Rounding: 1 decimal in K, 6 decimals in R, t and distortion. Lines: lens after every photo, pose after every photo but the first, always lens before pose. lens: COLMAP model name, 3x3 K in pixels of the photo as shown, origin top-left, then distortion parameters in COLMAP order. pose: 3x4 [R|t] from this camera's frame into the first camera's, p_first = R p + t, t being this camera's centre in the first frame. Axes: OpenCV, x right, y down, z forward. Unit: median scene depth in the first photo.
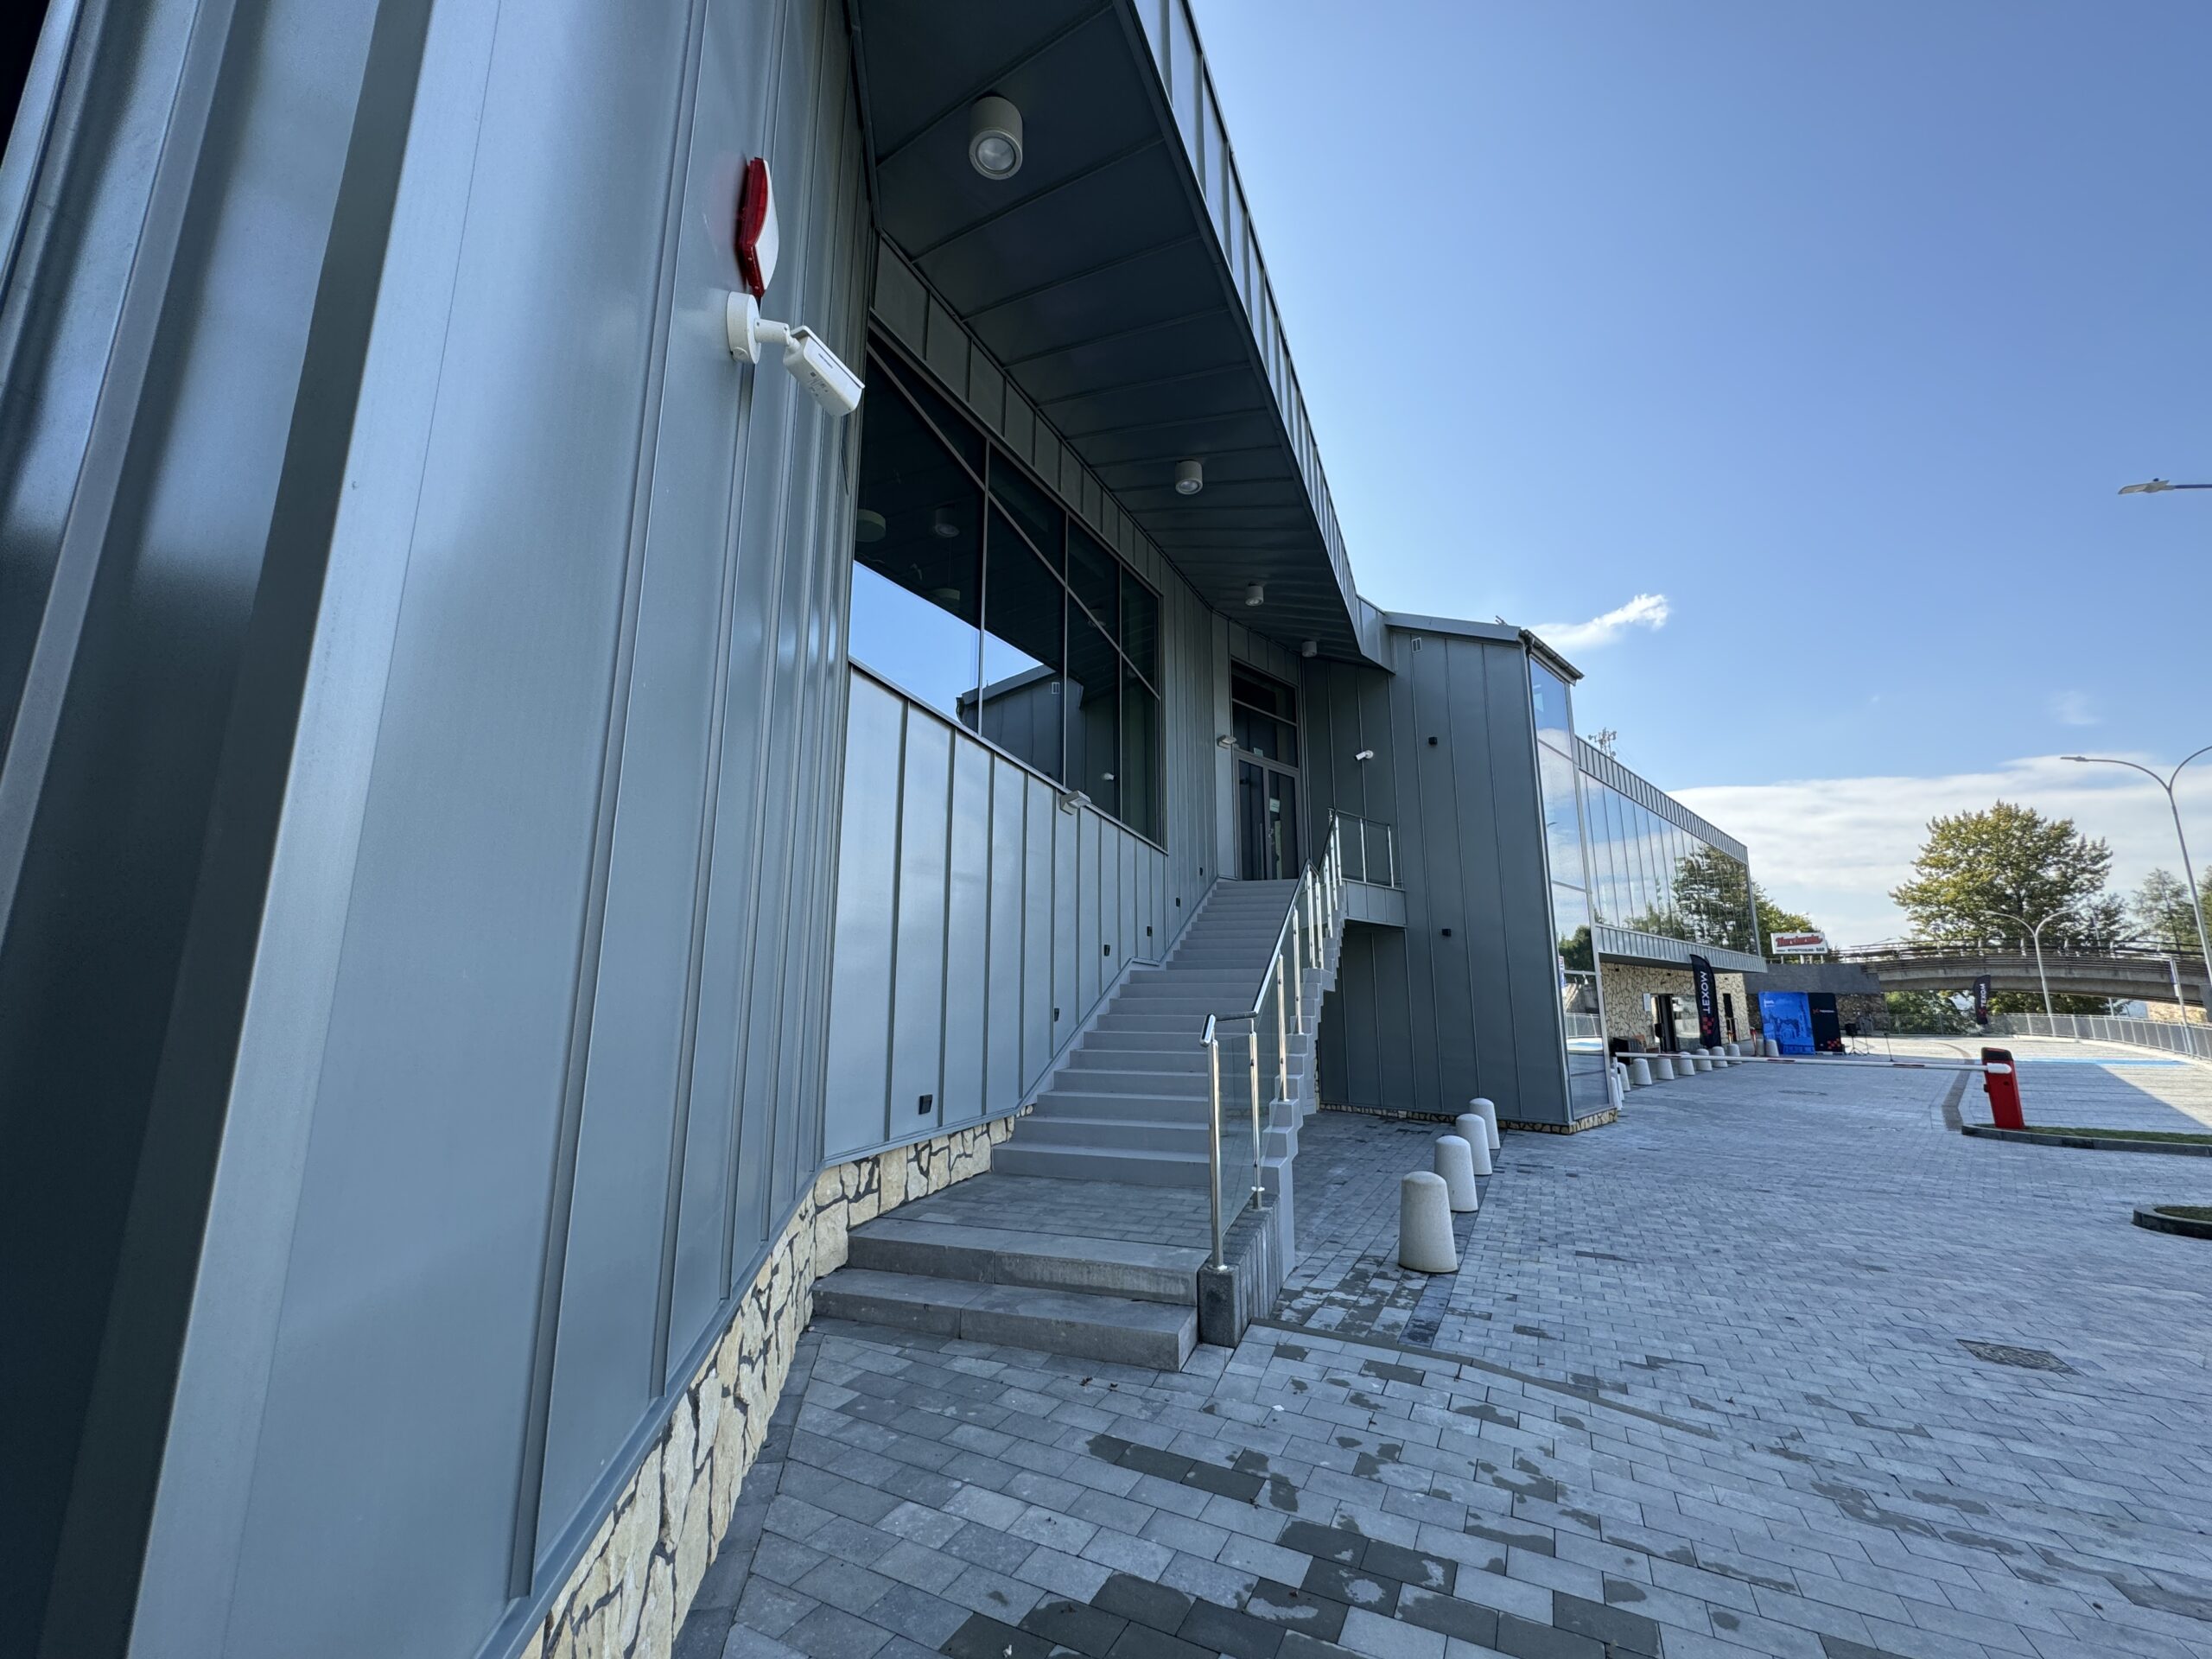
lens RADIAL K [[885.8, 0, 1106.7], [0, 885.8, 830.2], [0, 0, 1]] dist [-0.006246, 0.000686]
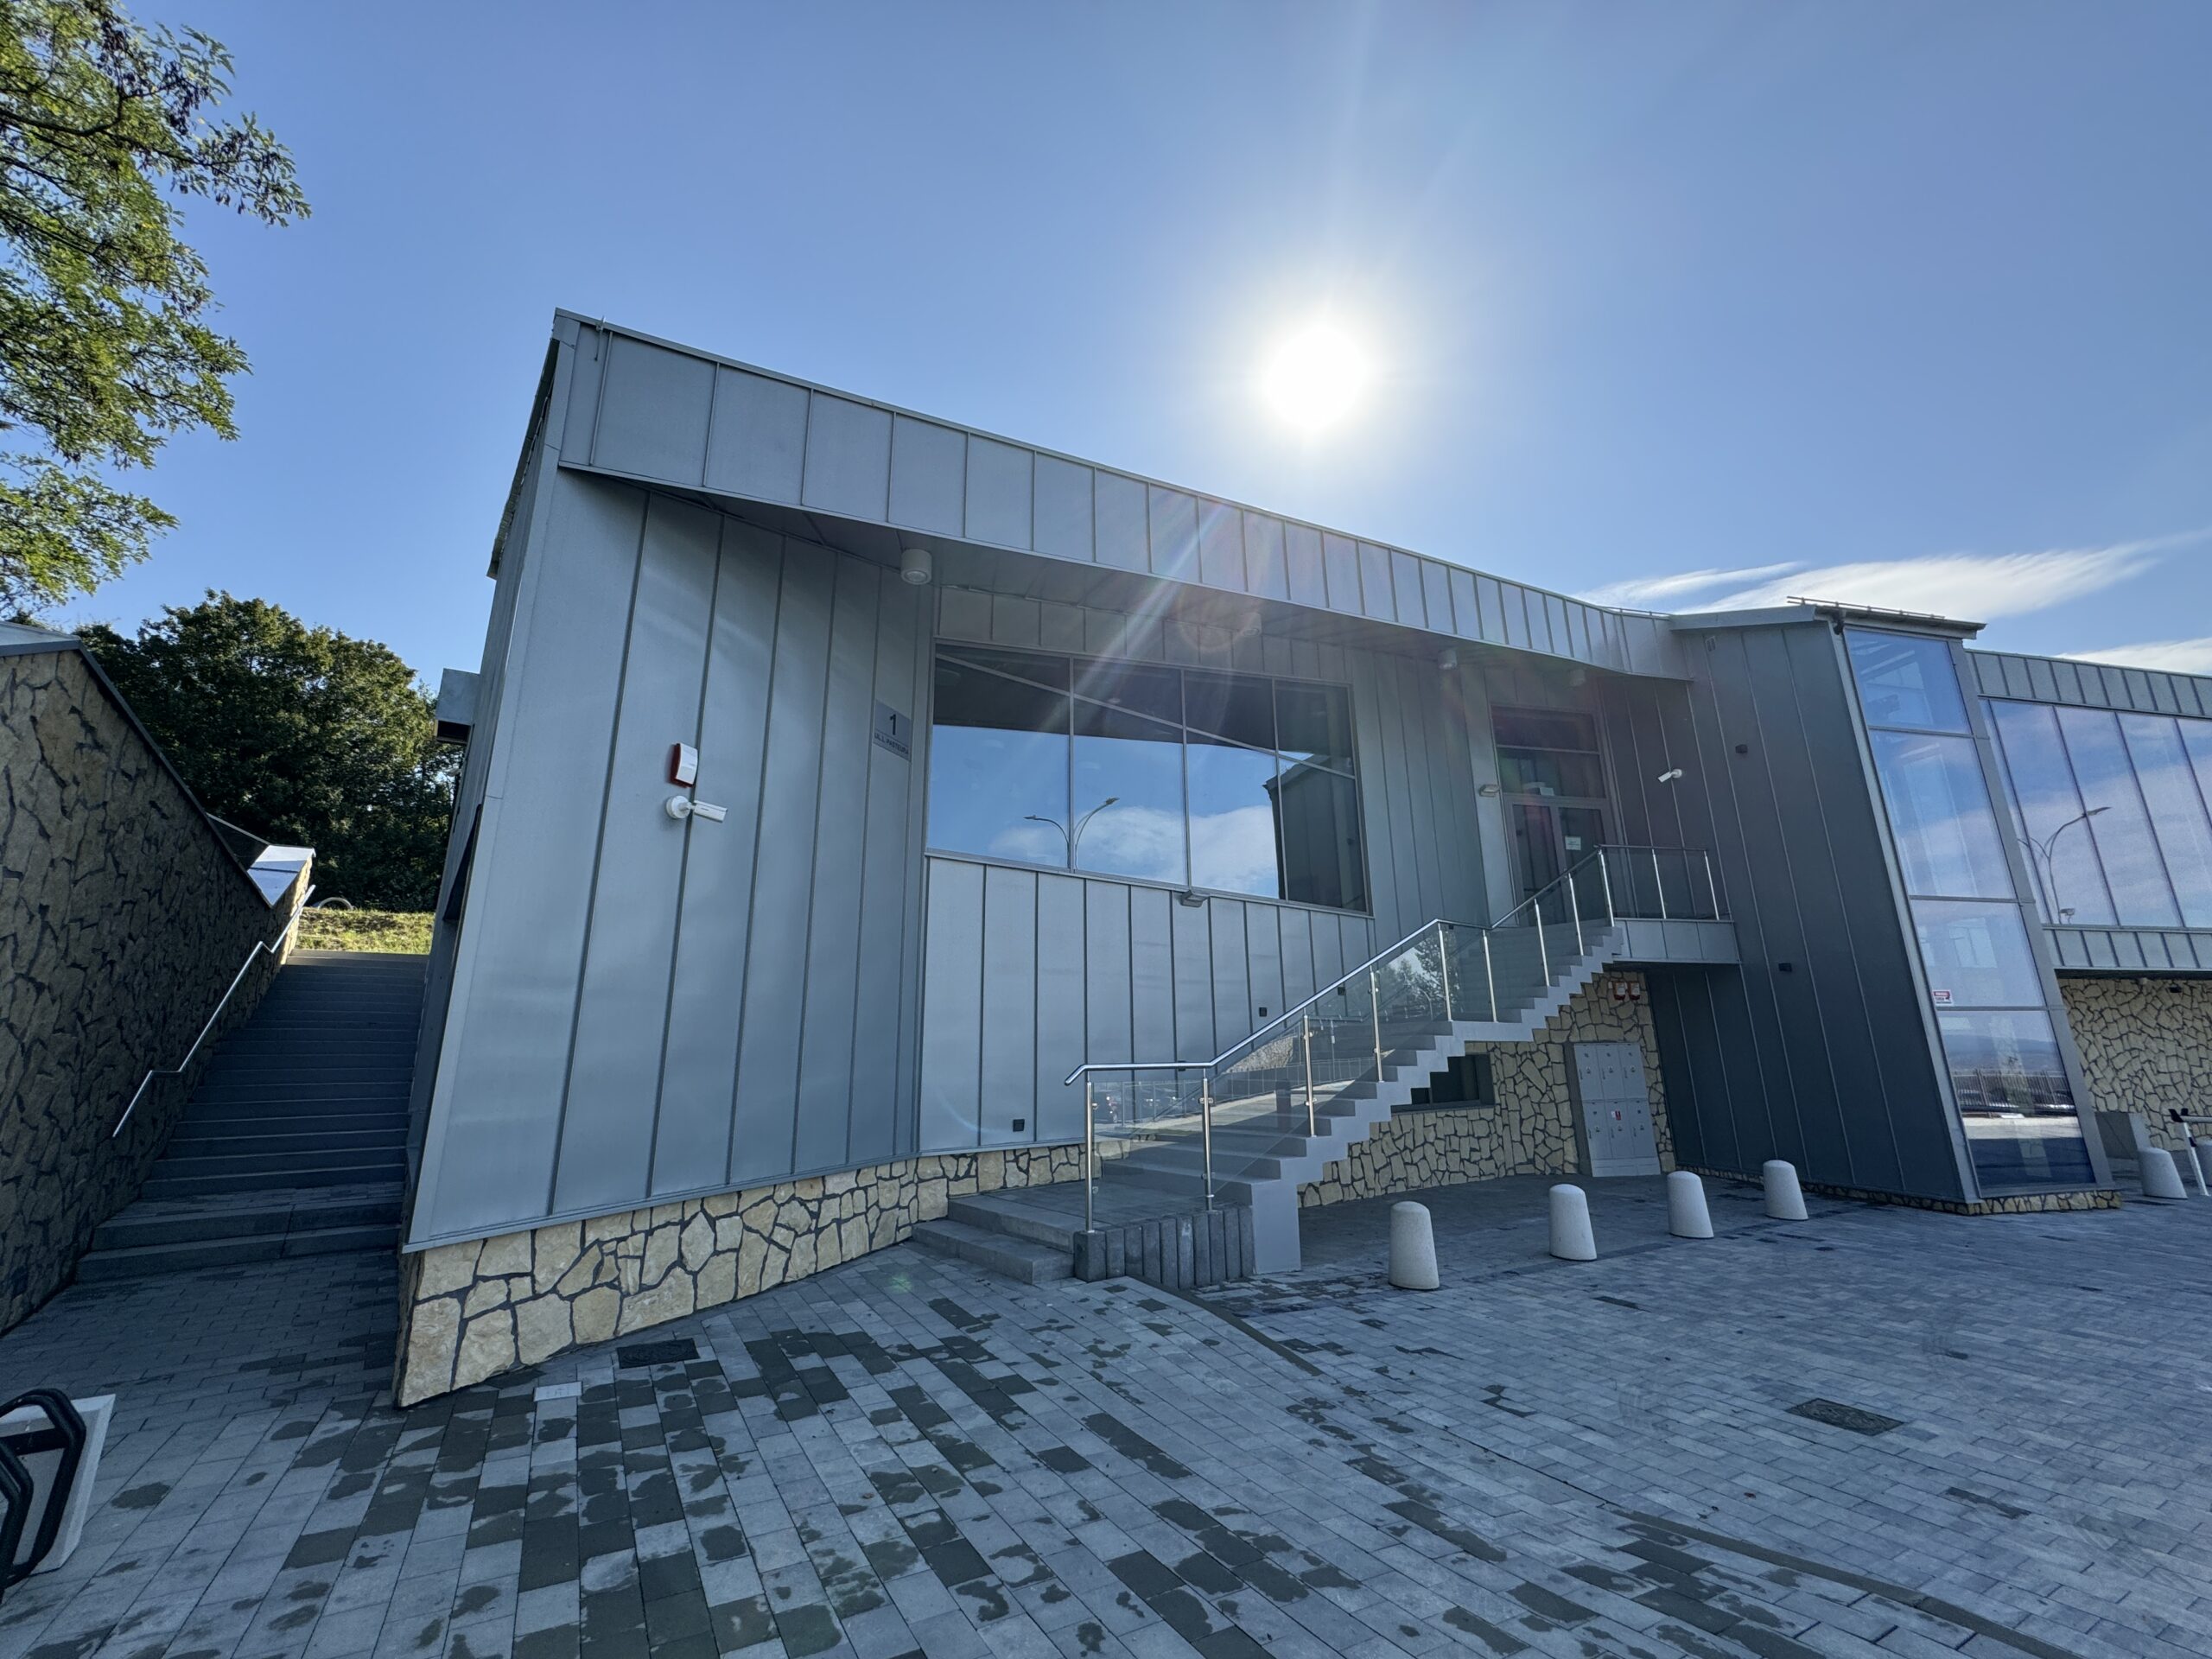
lens RADIAL K [[885.8, 0, 1101.9], [0, 885.8, 828.8], [0, 0, 1]] dist [-0.006246, 0.000686]
pose [[0.835453, -0.148250, -0.529188, 1.003219], [0.114792, 0.988762, -0.095771, -0.041172], [0.537439, 0.019265, 0.843083, -0.275488]]
